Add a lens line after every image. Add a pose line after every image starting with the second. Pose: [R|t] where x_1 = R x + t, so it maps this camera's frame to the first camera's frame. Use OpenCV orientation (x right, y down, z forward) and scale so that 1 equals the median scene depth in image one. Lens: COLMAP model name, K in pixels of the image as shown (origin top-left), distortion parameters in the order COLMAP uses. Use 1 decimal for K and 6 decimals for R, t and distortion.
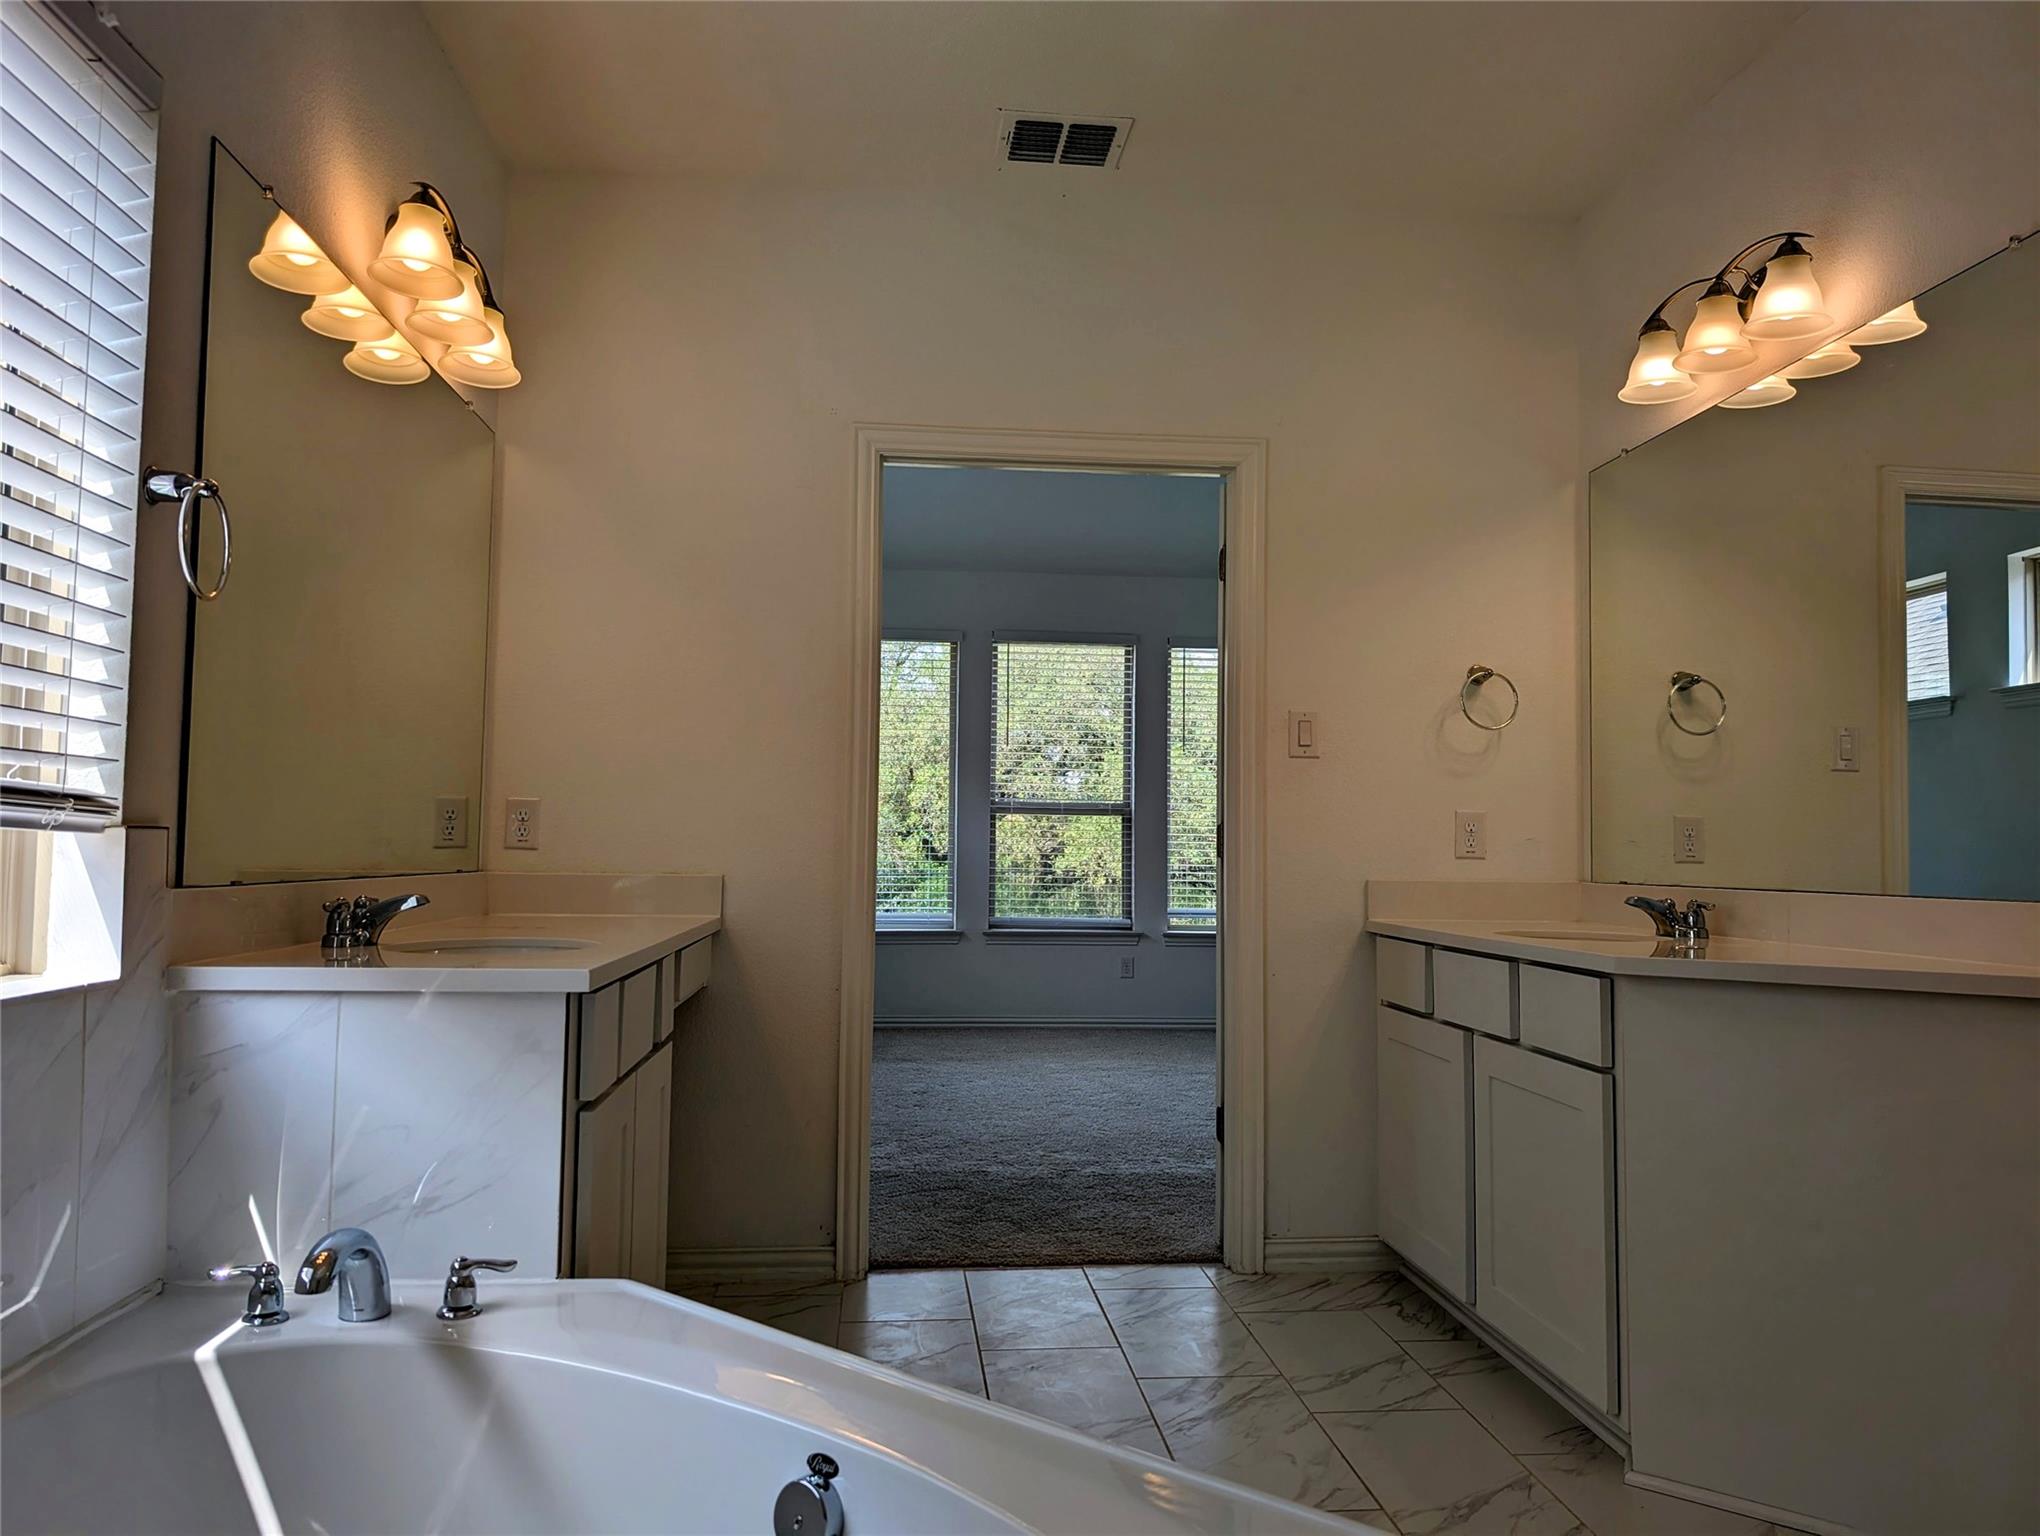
lens RADIAL K [[1471.9, 0, 1022.4], [0, 1471.9, 758.1], [0, 0, 1]] dist [0.119920, -0.215298]
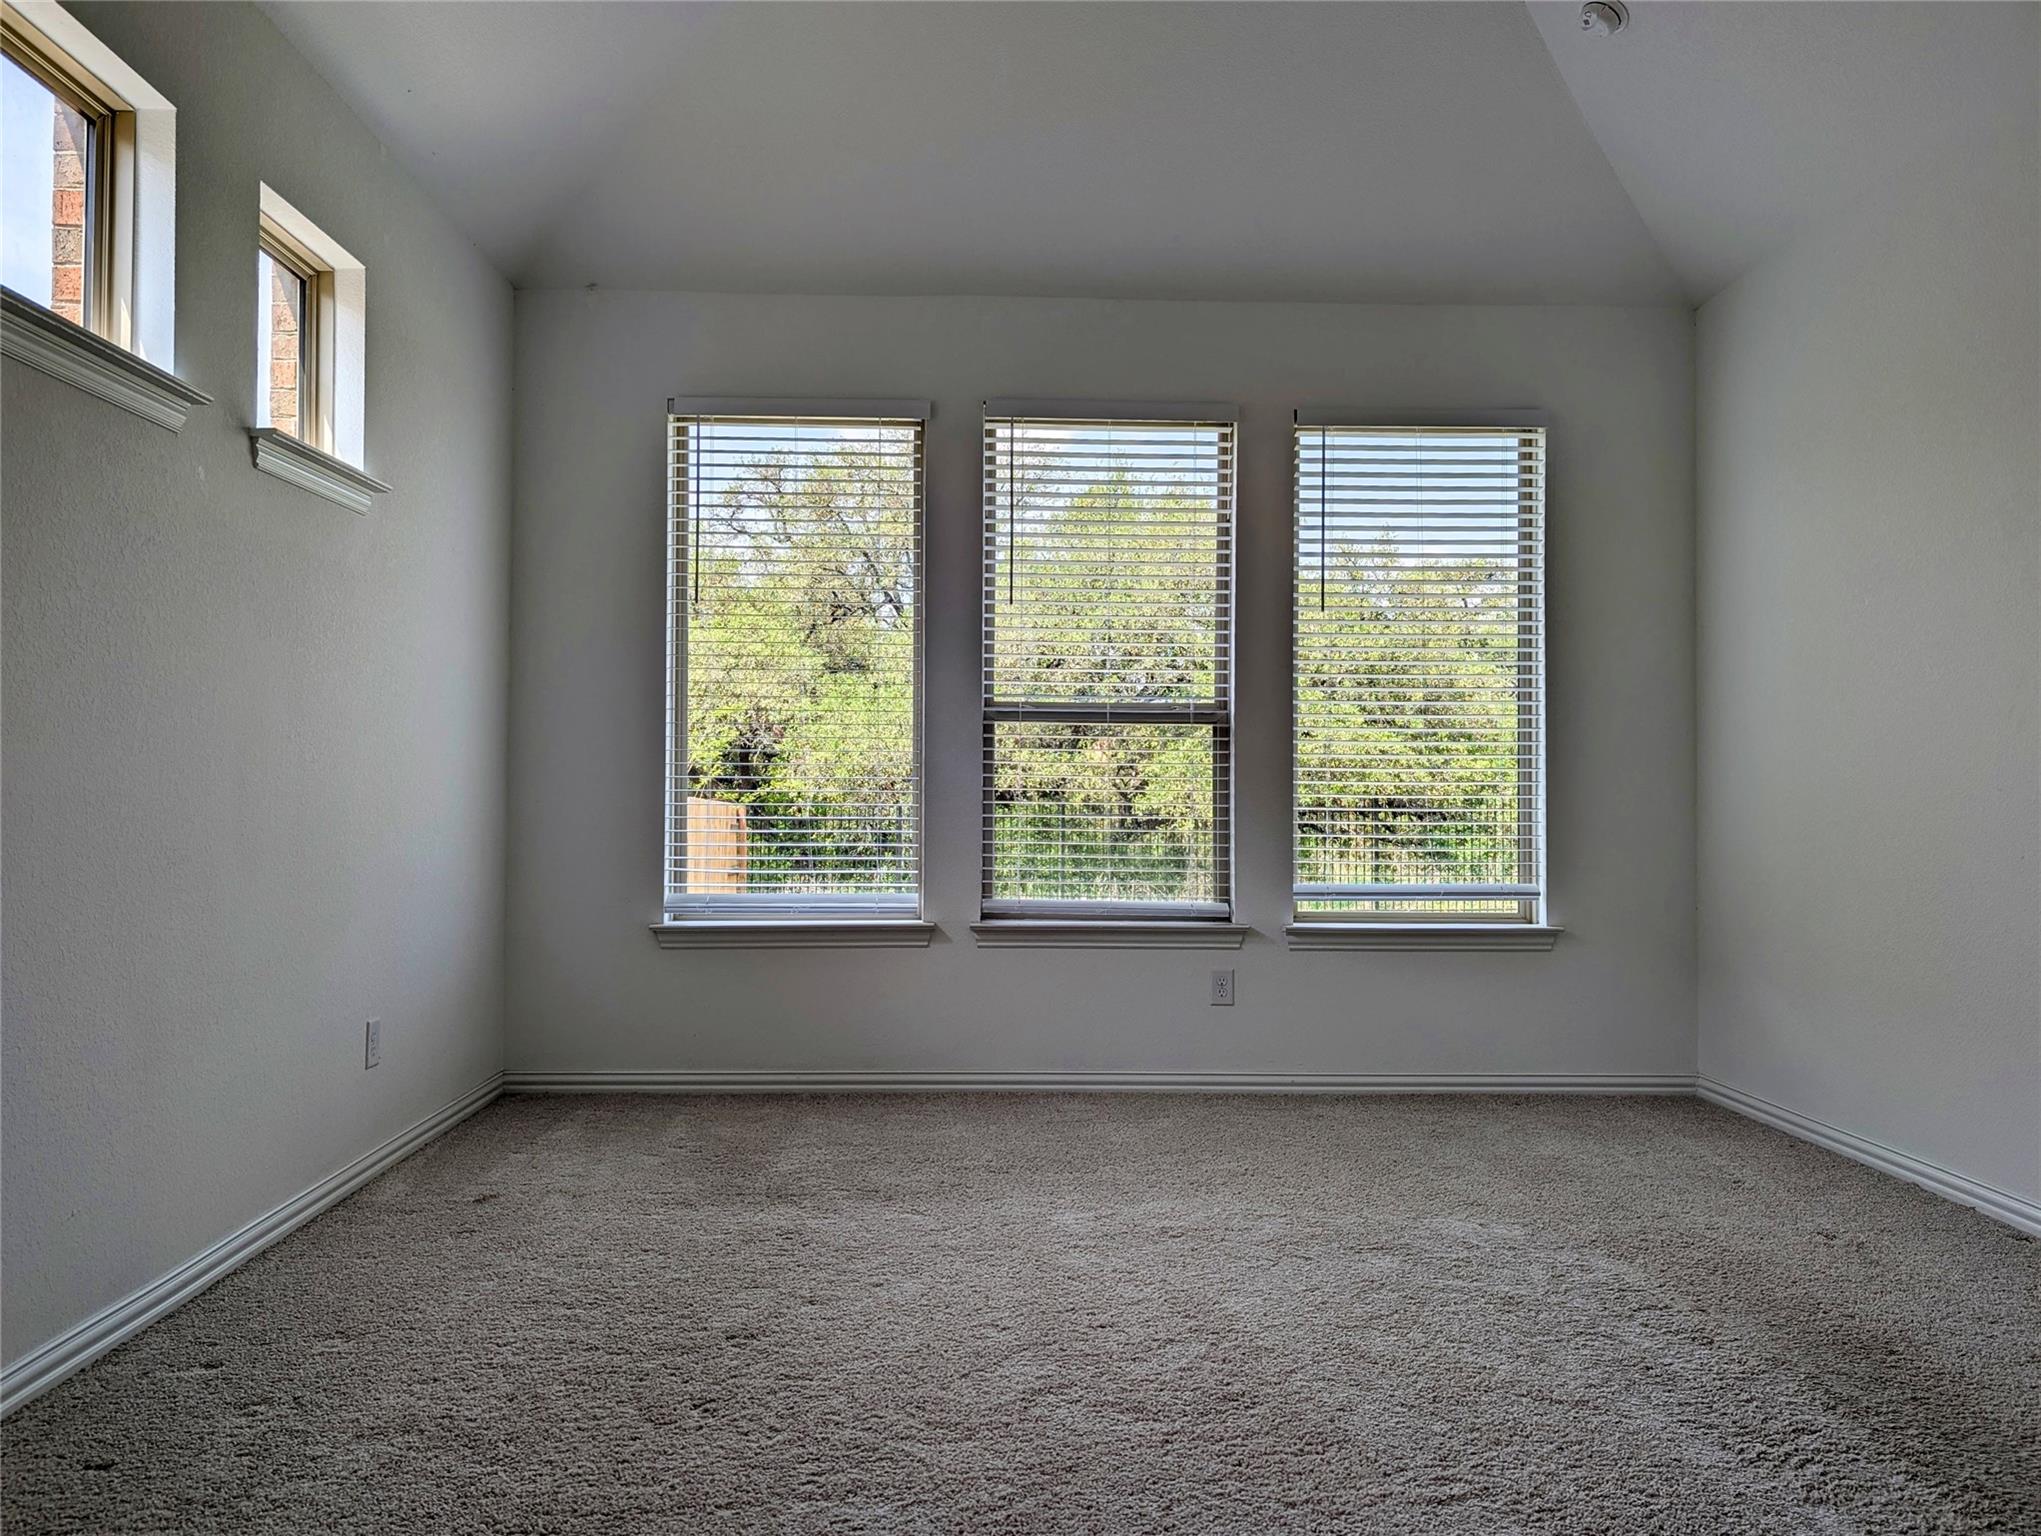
lens RADIAL K [[1472.6, 0, 1022.9], [0, 1472.6, 758.1], [0, 0, 1]] dist [0.119920, -0.215298]
pose [[0.998091, -0.004959, -0.061567, 0.028915], [0.007468, 0.999148, 0.040587, 0.028251], [0.061313, -0.040969, 0.997277, 0.419533]]
